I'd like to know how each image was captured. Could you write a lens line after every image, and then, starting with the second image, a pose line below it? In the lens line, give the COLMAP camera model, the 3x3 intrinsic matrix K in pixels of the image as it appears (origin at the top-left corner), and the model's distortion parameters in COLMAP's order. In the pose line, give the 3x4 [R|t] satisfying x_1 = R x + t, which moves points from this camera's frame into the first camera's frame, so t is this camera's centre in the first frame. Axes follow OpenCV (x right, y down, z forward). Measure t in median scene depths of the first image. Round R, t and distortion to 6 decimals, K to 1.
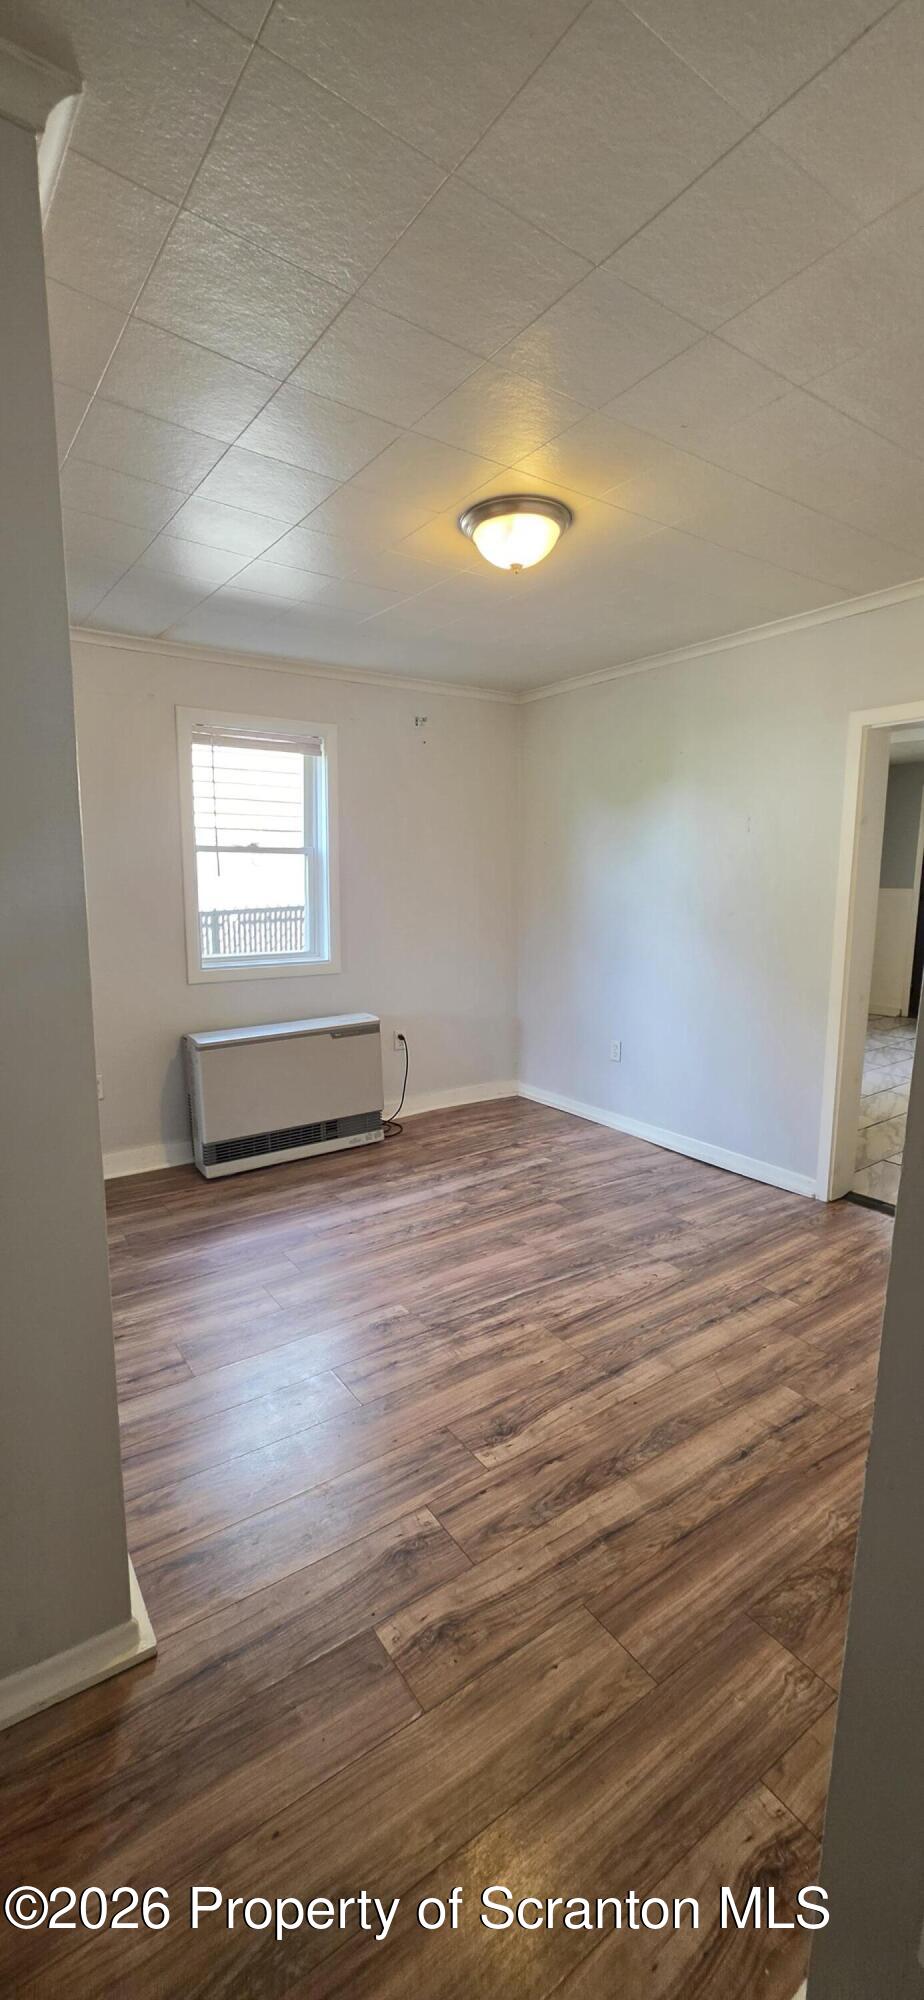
lens RADIAL K [[788.9, 0, 462.0], [0, 788.9, 1000.0], [0, 0, 1]] dist [-0.018996, -0.000058]
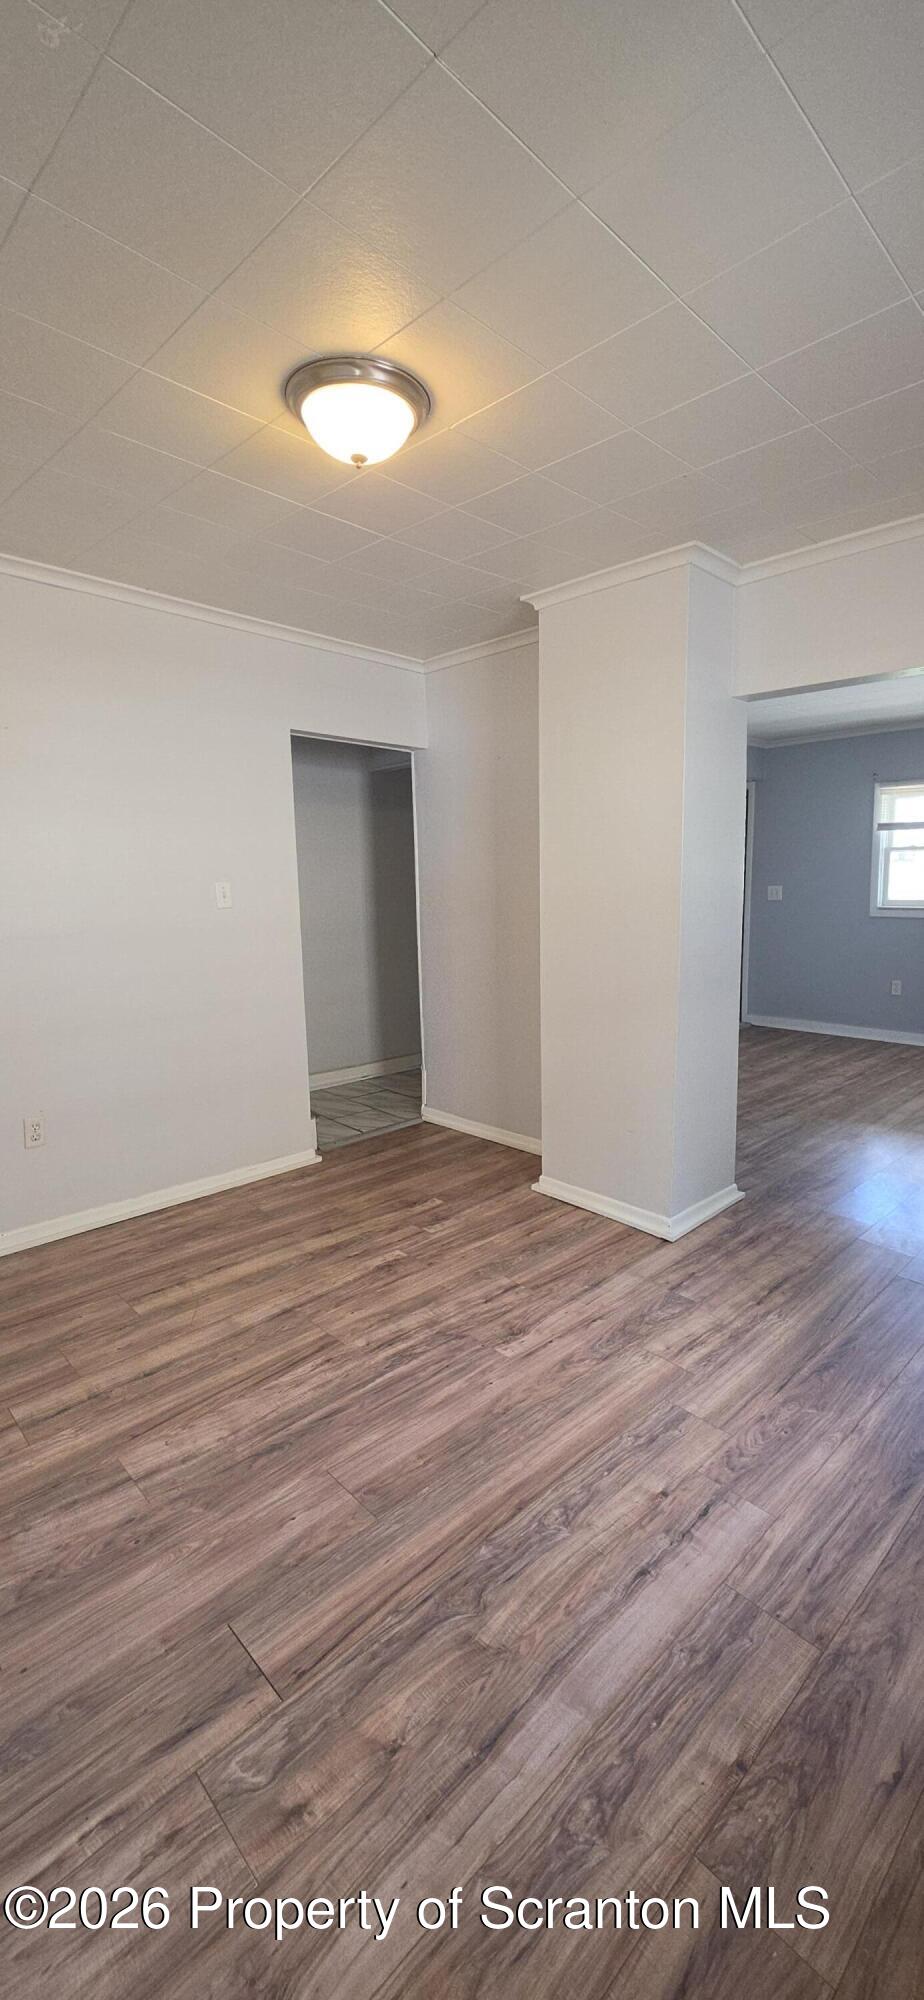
lens RADIAL K [[788.9, 0, 462.0], [0, 788.9, 1000.0], [0, 0, 1]] dist [-0.018996, -0.000058]
pose [[-0.988621, 0.032713, -0.146825, 0.091312], [-0.014025, 0.951770, 0.306491, -0.264253], [0.149770, 0.305063, -0.940482, 1.789616]]
